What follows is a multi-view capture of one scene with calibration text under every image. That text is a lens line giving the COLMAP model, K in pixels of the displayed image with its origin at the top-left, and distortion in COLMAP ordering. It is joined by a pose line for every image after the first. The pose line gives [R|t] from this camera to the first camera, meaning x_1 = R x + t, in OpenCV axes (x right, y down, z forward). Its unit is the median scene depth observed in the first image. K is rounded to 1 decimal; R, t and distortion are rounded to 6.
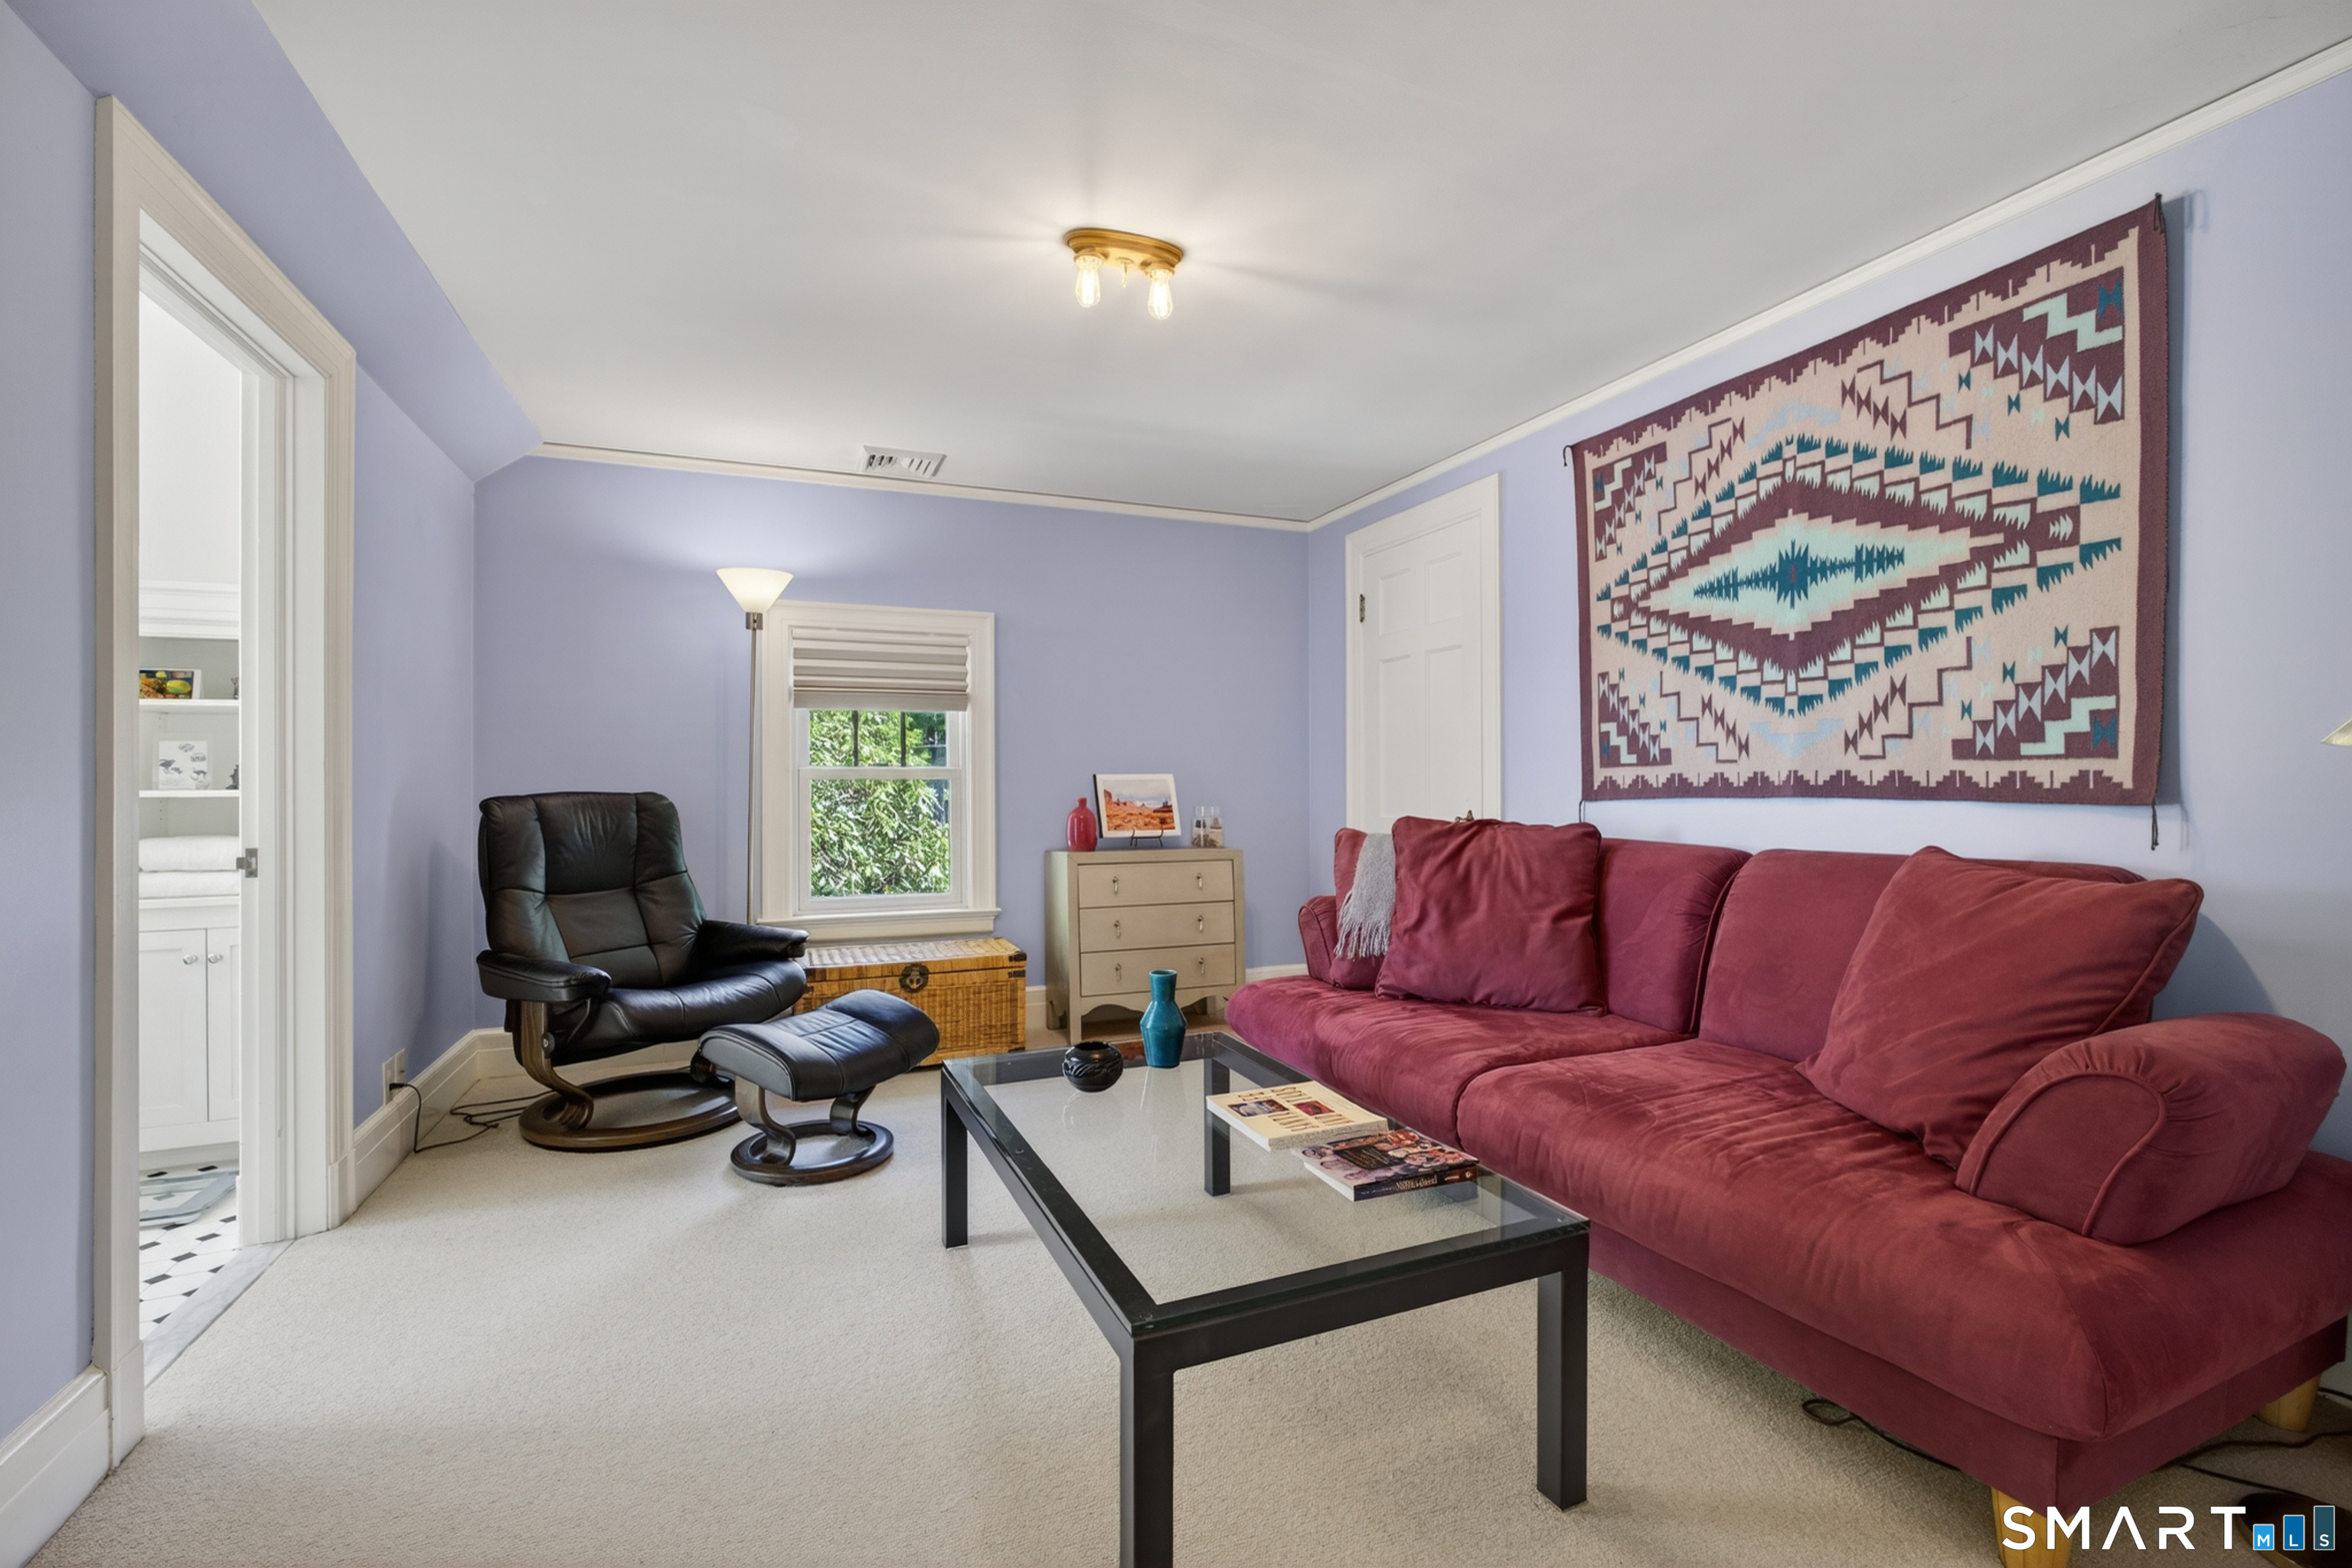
lens RADIAL K [[1009.4, 0, 1173.0], [0, 1009.4, 799.9], [0, 0, 1]] dist [-0.005019, 0.000449]
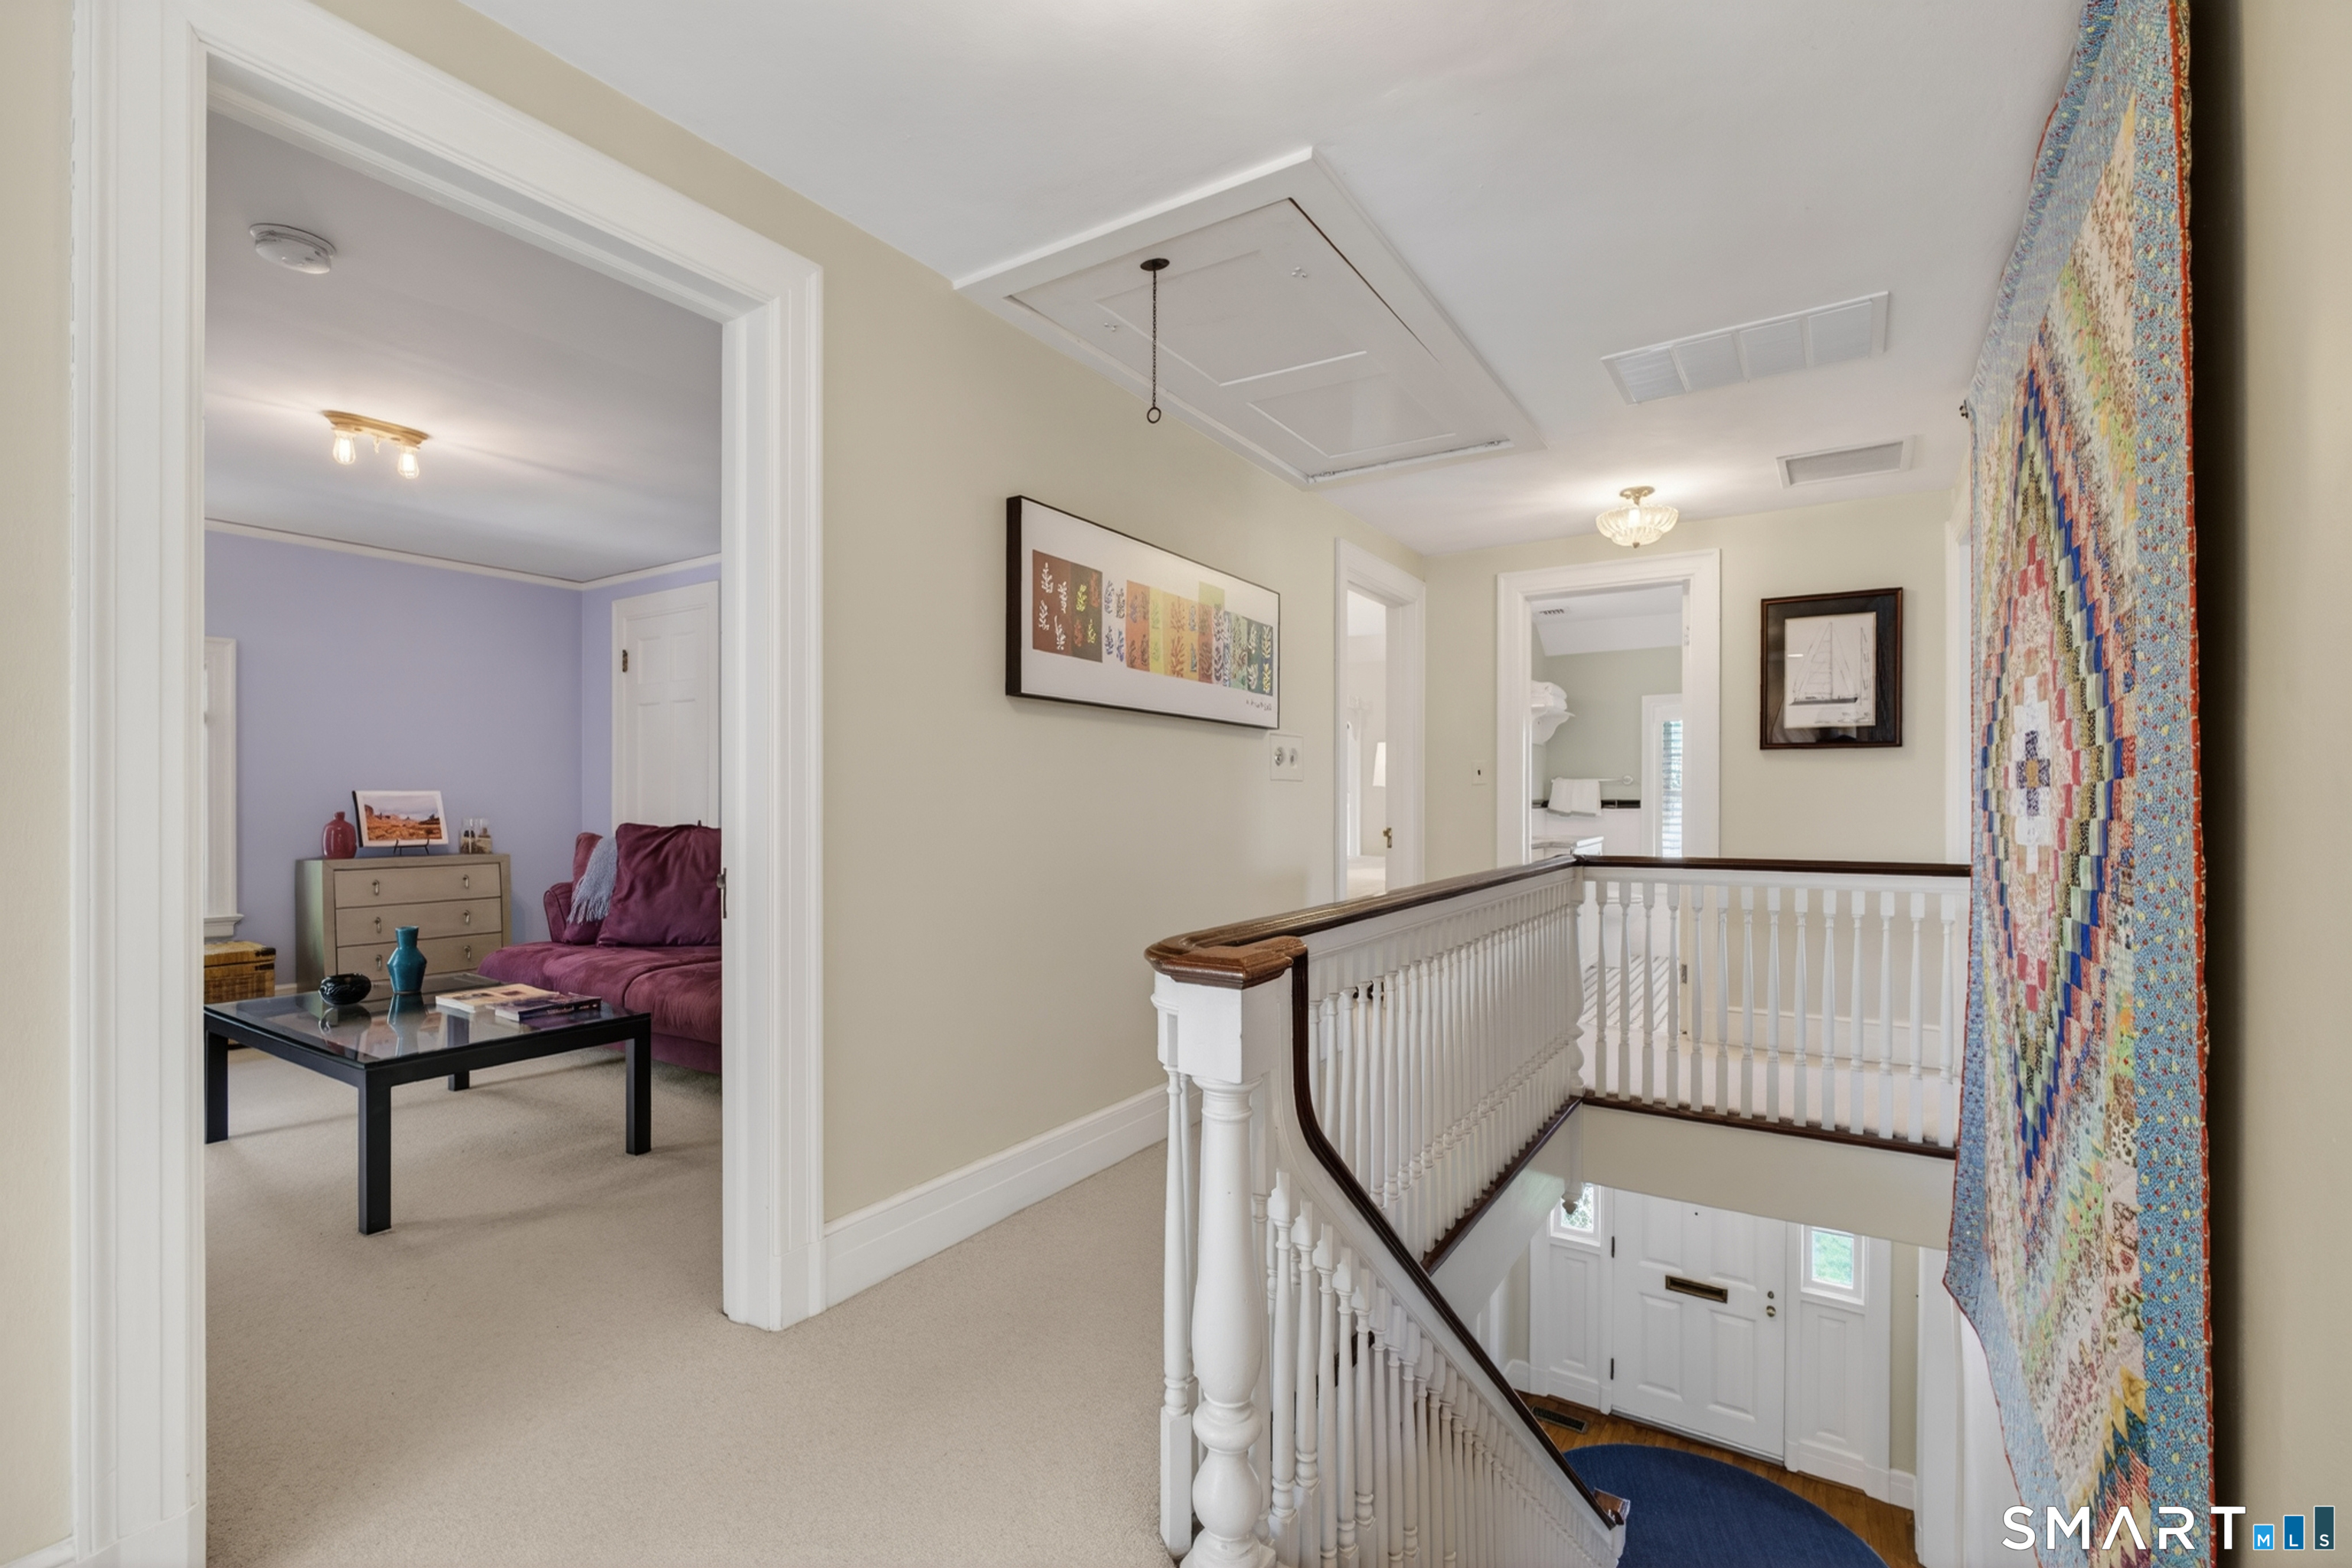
lens RADIAL K [[1009.4, 0, 1173.0], [0, 1009.4, 799.9], [0, 0, 1]] dist [-0.005019, 0.000449]
pose [[0.825630, 0.002542, 0.564206, 0.060734], [0.004986, 0.999918, -0.011802, 0.003524], [-0.564190, 0.012558, 0.825550, -0.616426]]
